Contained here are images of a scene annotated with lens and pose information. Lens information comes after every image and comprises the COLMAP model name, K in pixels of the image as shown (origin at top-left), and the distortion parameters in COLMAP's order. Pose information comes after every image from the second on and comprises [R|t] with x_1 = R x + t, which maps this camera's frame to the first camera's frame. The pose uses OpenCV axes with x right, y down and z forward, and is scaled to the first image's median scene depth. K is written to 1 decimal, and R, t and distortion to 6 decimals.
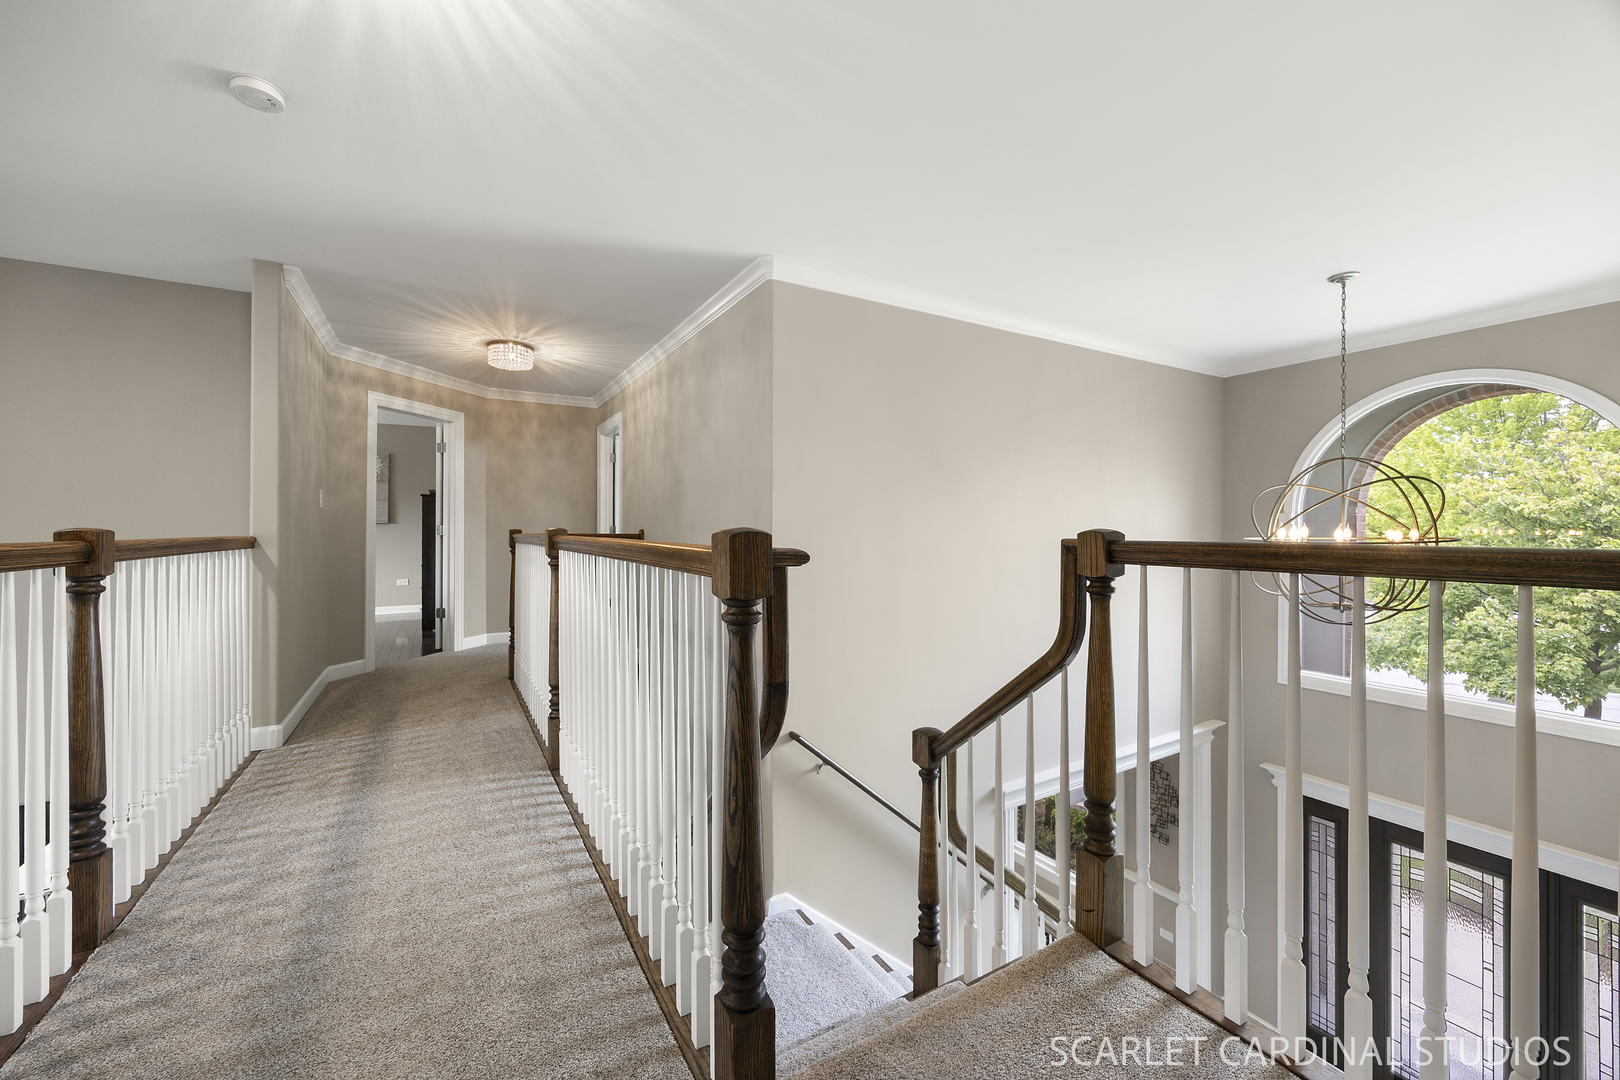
lens RADIAL K [[608.0, 0, 809.3], [0, 608.0, 538.6], [0, 0, 1]] dist [-0.001581, -0.000459]
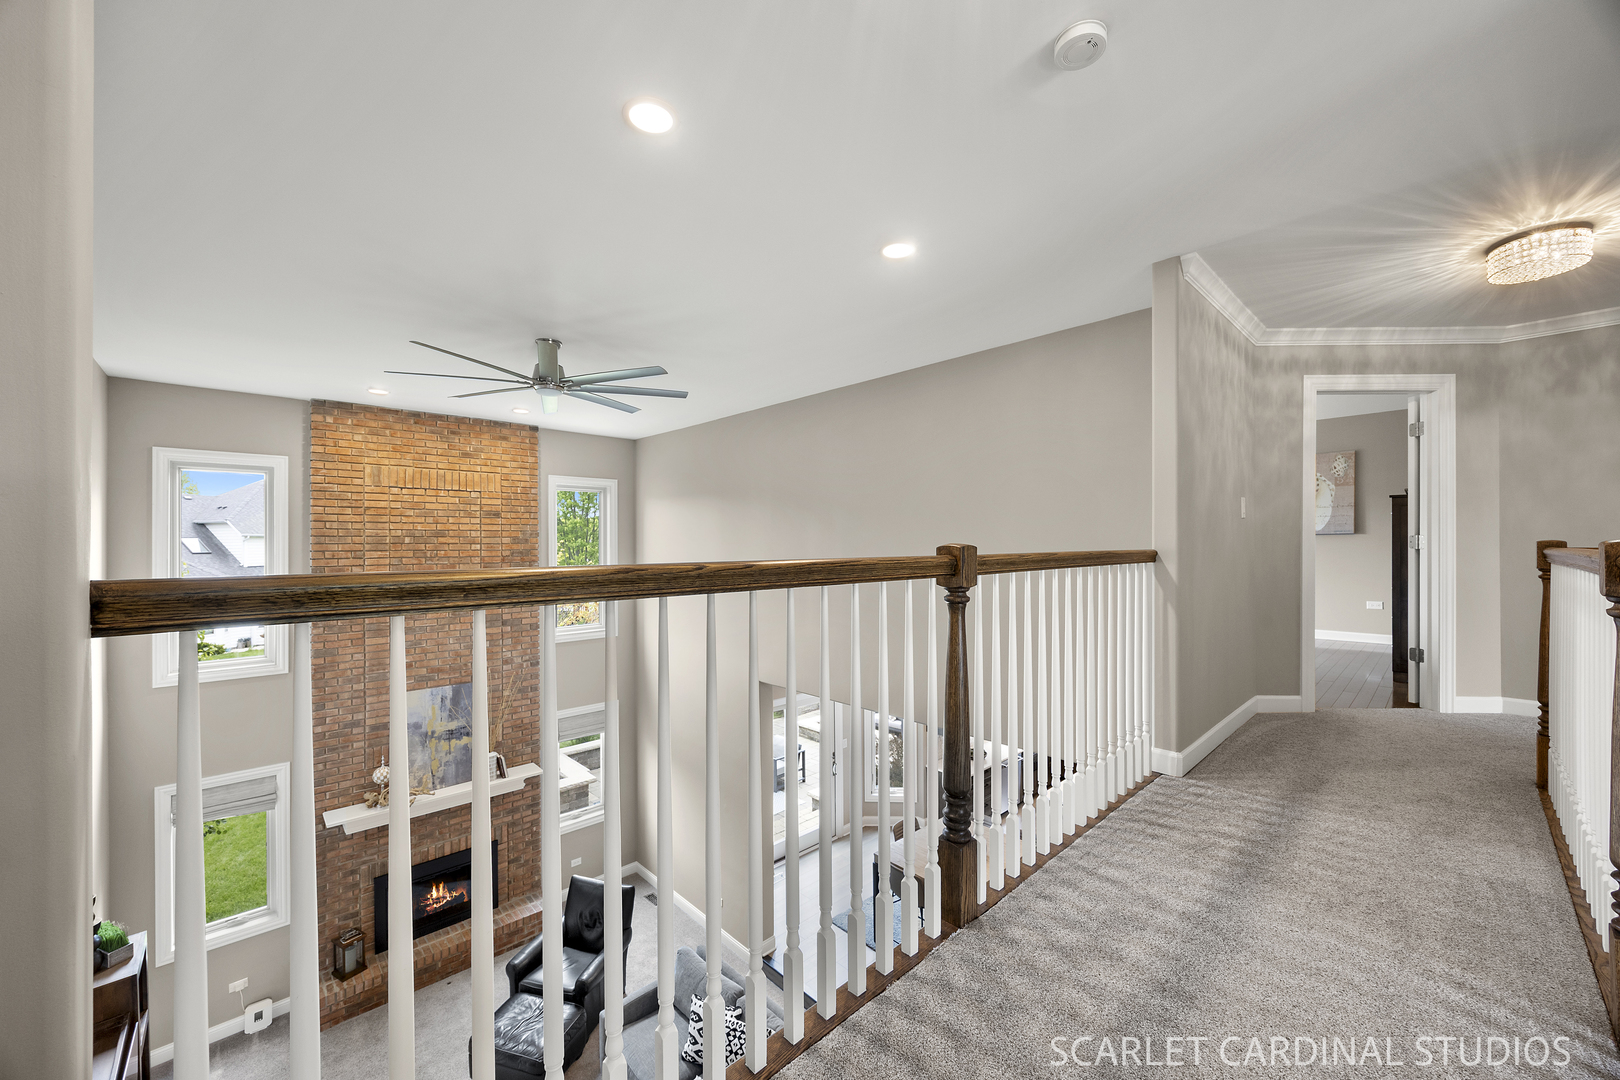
lens RADIAL K [[608.0, 0, 809.3], [0, 608.0, 538.6], [0, 0, 1]] dist [-0.001581, -0.000459]
pose [[0.207250, -0.006823, -0.978264, -0.081267], [-0.010574, 0.999902, -0.009214, -0.006822], [0.978231, 0.012254, 0.207158, 0.257725]]
